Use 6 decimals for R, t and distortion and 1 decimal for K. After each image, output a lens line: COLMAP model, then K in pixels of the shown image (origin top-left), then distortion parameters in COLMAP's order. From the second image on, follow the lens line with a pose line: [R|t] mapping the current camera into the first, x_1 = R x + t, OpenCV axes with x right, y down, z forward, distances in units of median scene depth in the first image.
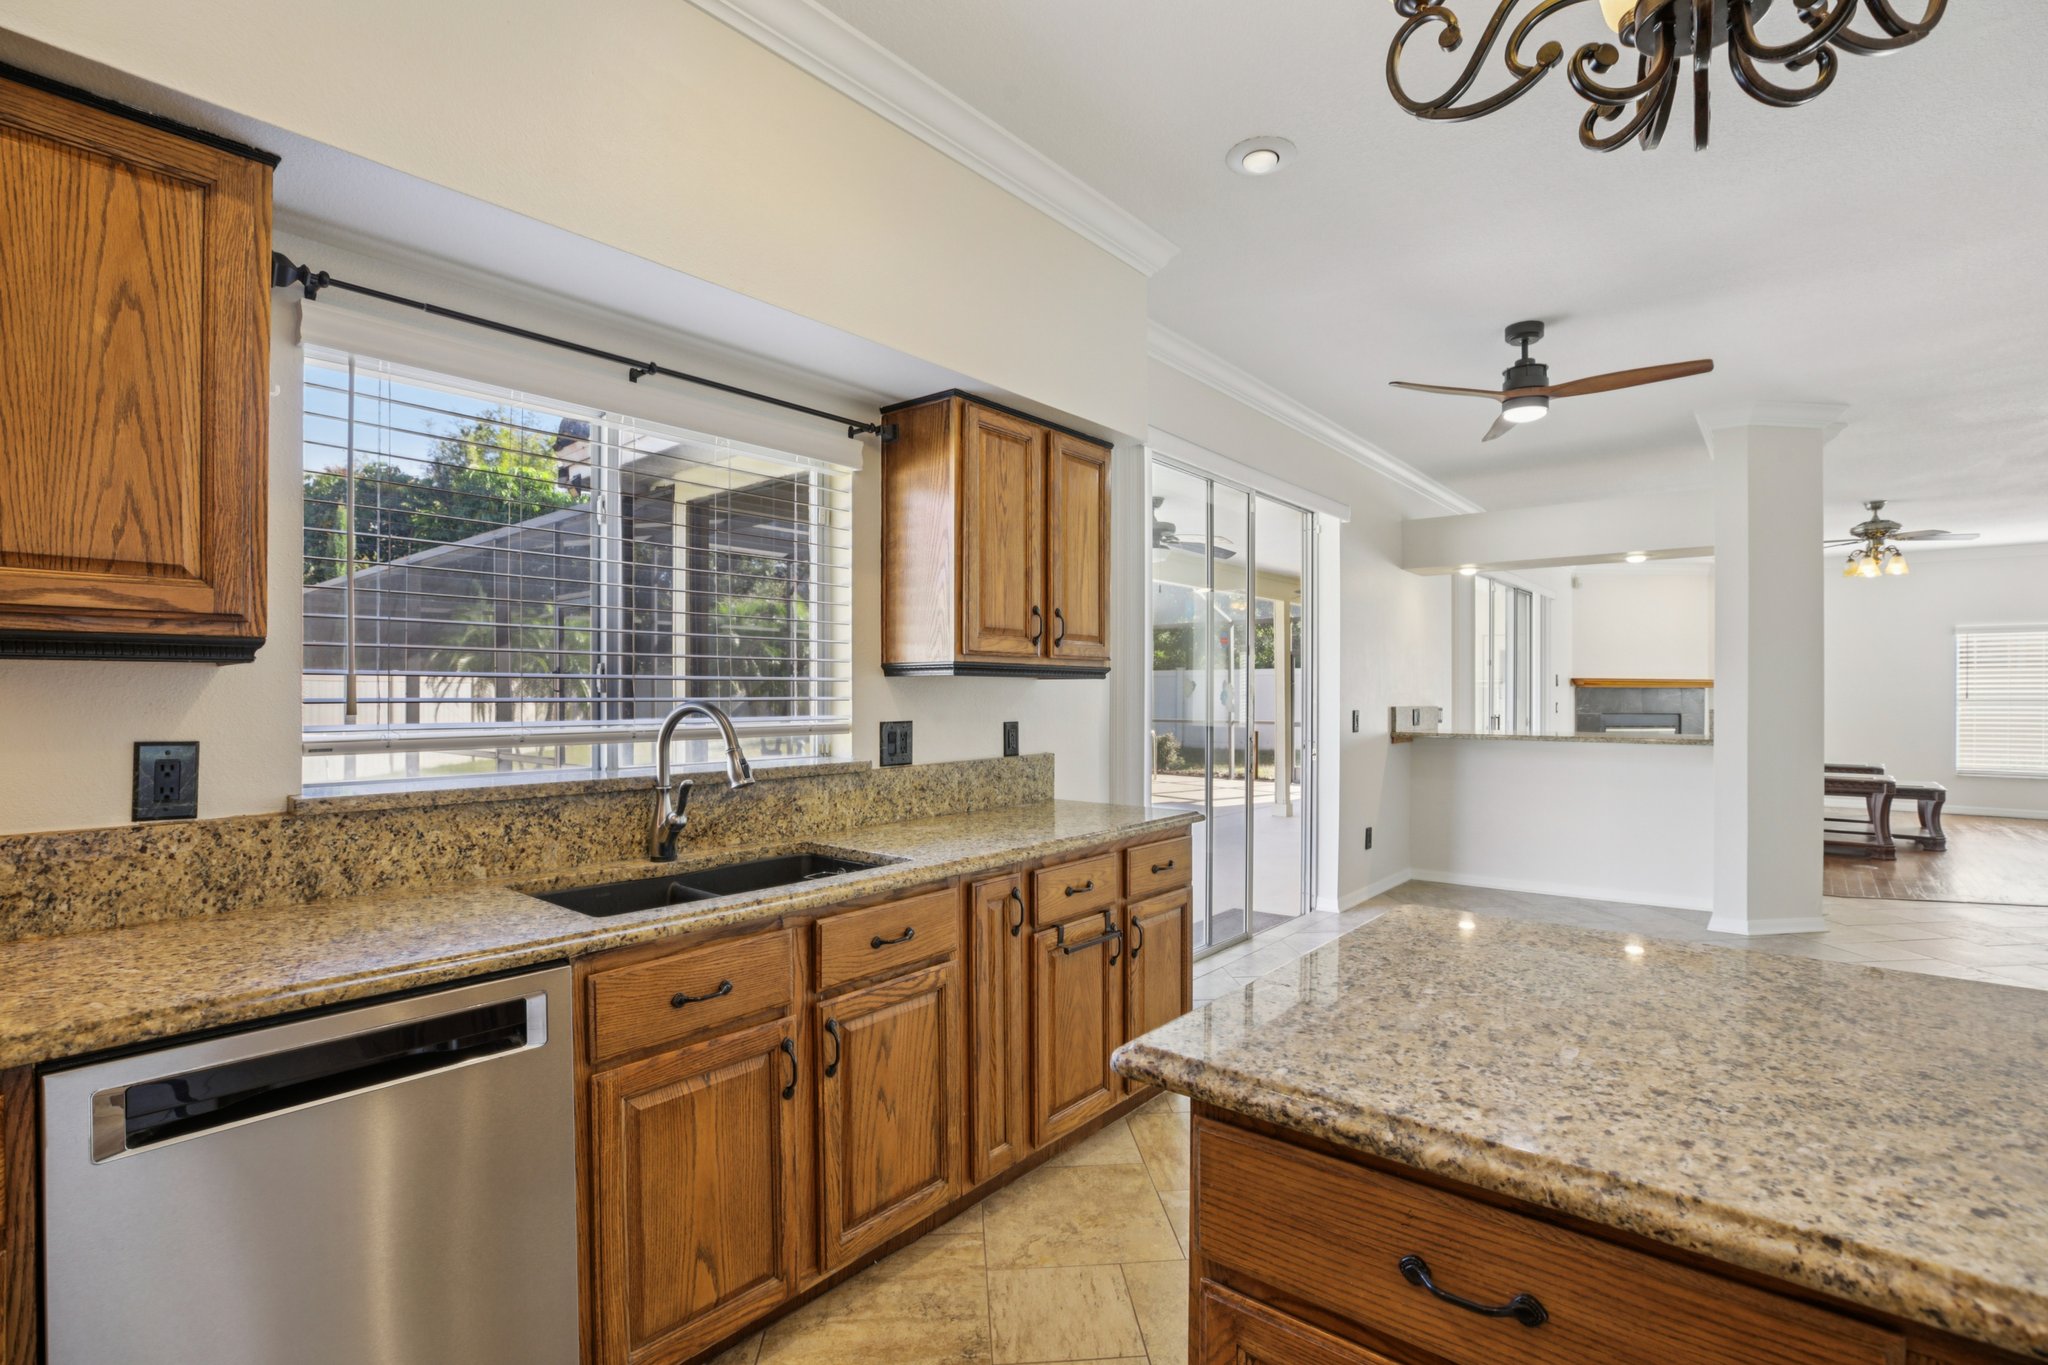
lens RADIAL K [[926.0, 0, 1021.1], [0, 926.0, 694.7], [0, 0, 1]] dist [-0.047811, 0.013449]
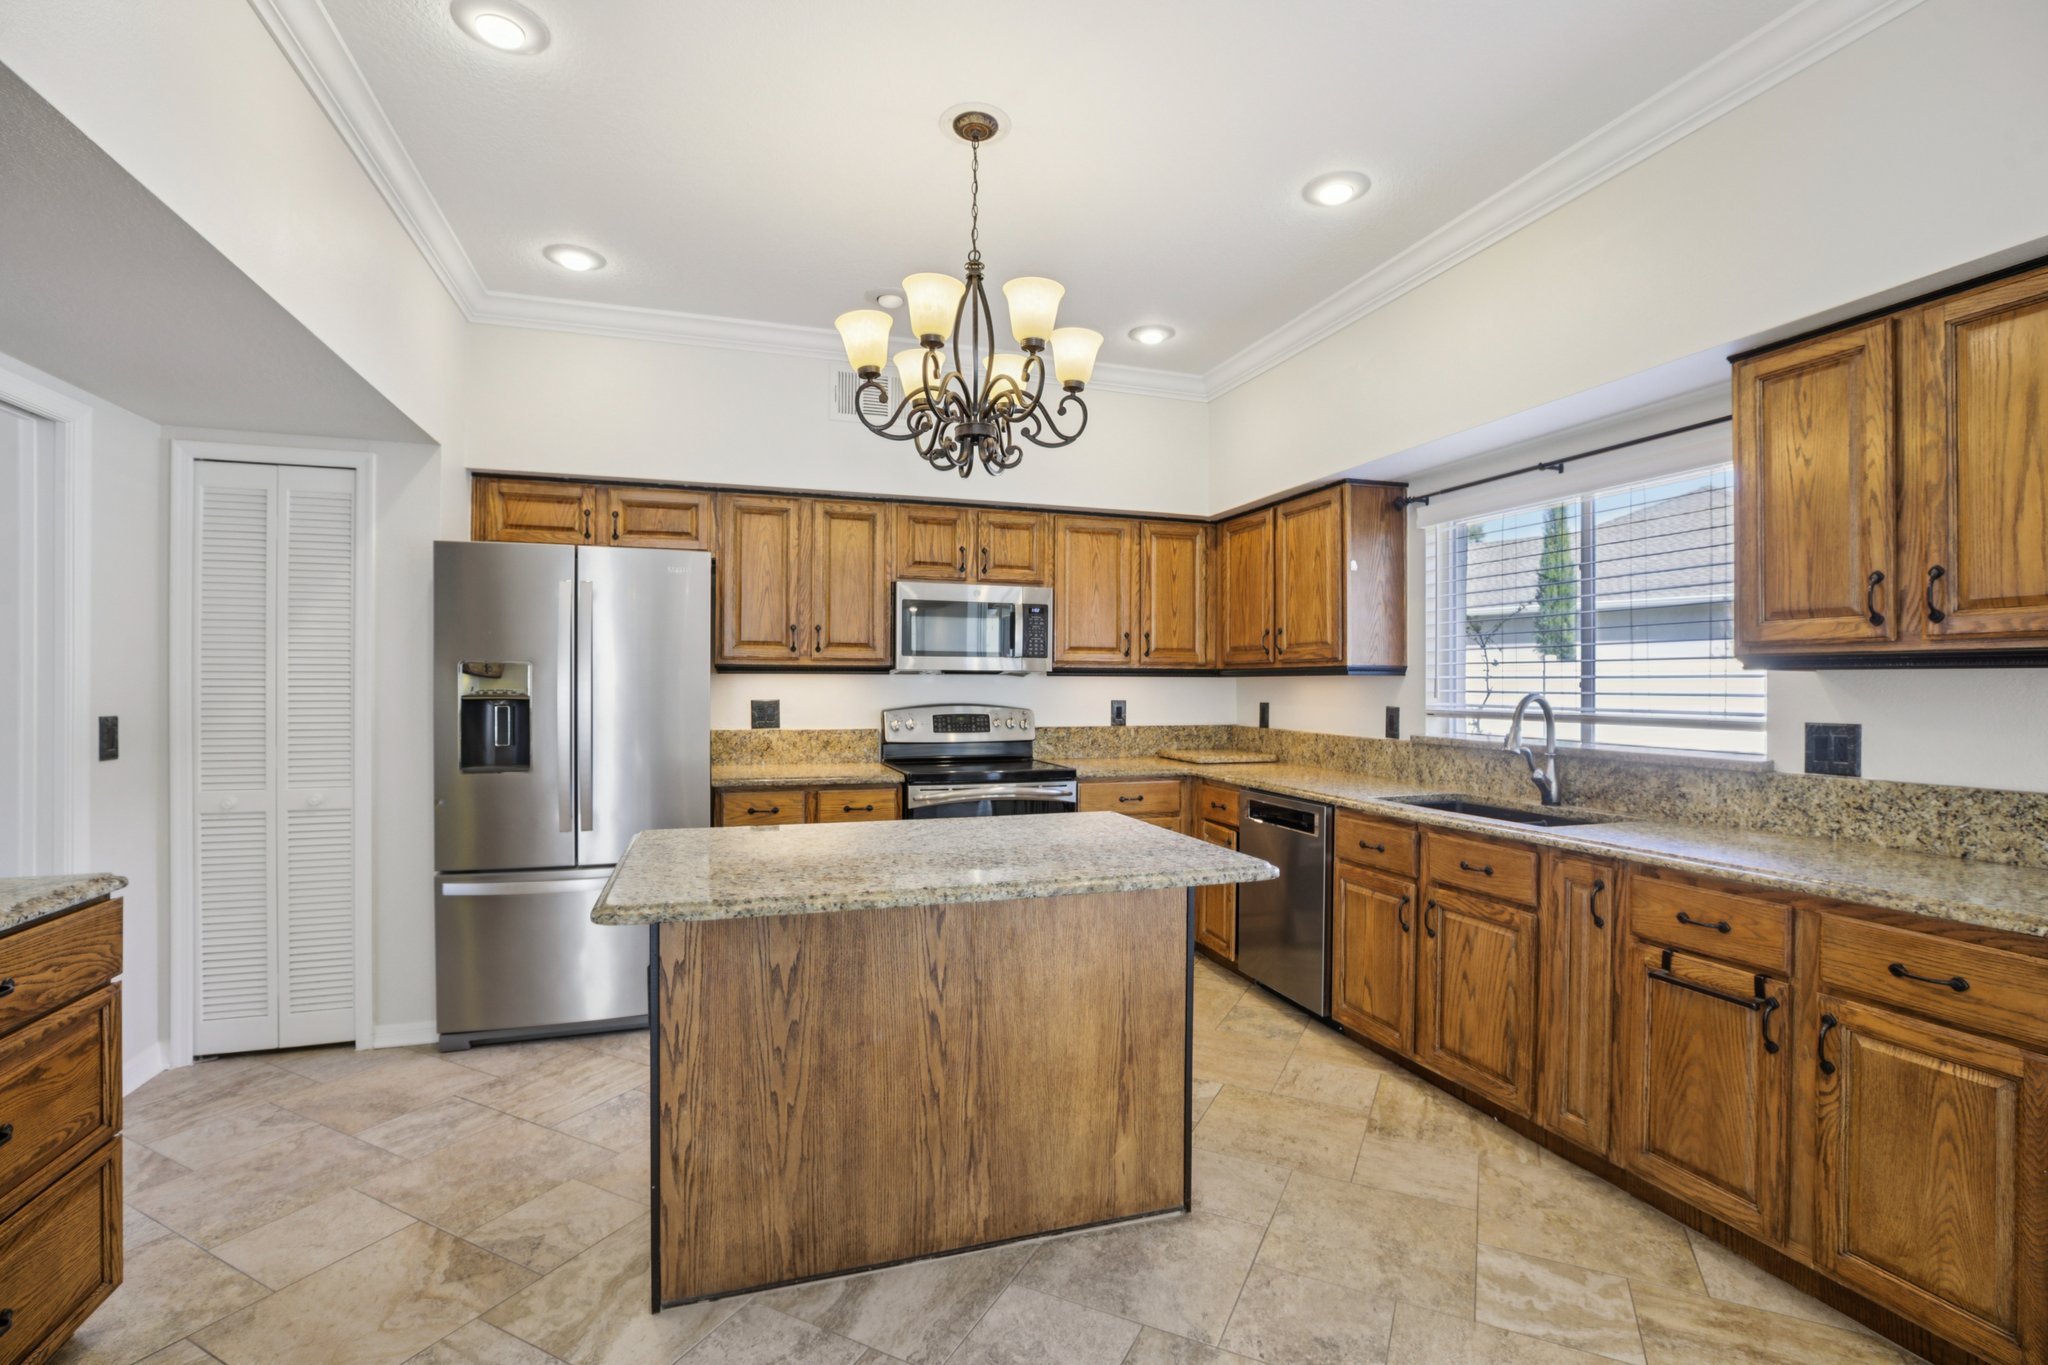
lens RADIAL K [[933.2, 0, 1031.7], [0, 933.2, 680.3], [0, 0, 1]] dist [-0.046977, 0.015395]
pose [[-0.508691, -0.005292, -0.860933, 0.714189], [-0.004303, 0.999984, -0.003604, -0.003099], [0.860938, 0.001871, -0.508706, 0.587829]]
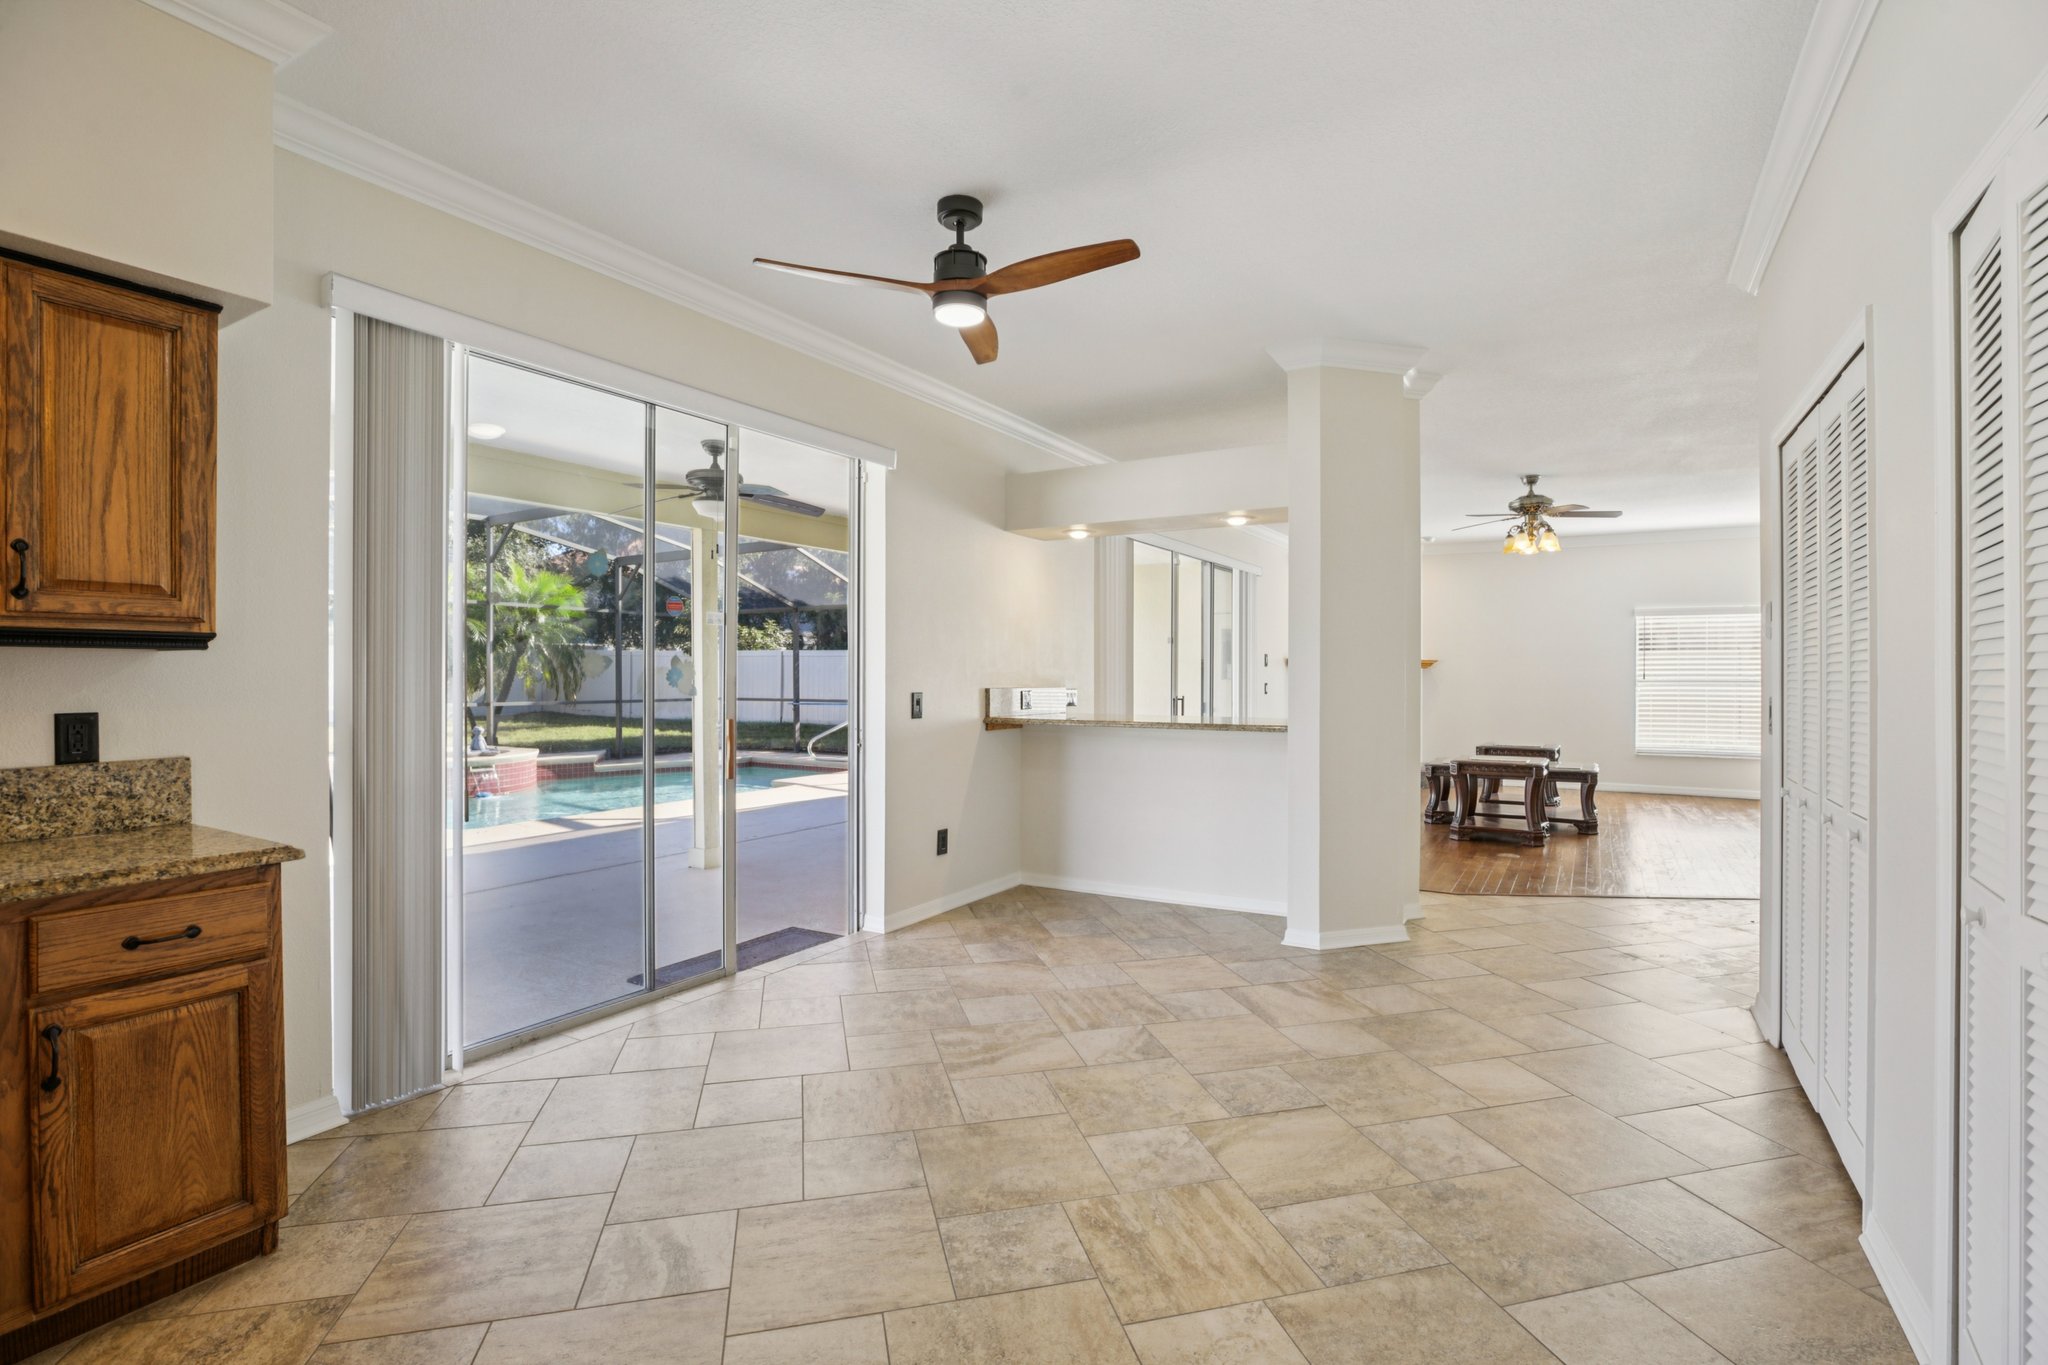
lens RADIAL K [[933.2, 0, 1031.7], [0, 933.2, 680.3], [0, 0, 1]] dist [-0.046977, 0.015395]
pose [[0.985966, -0.000253, 0.166946, 0.479411], [-0.000528, 0.999989, 0.004635, 0.002075], [-0.166946, -0.004659, 0.985955, 0.203405]]
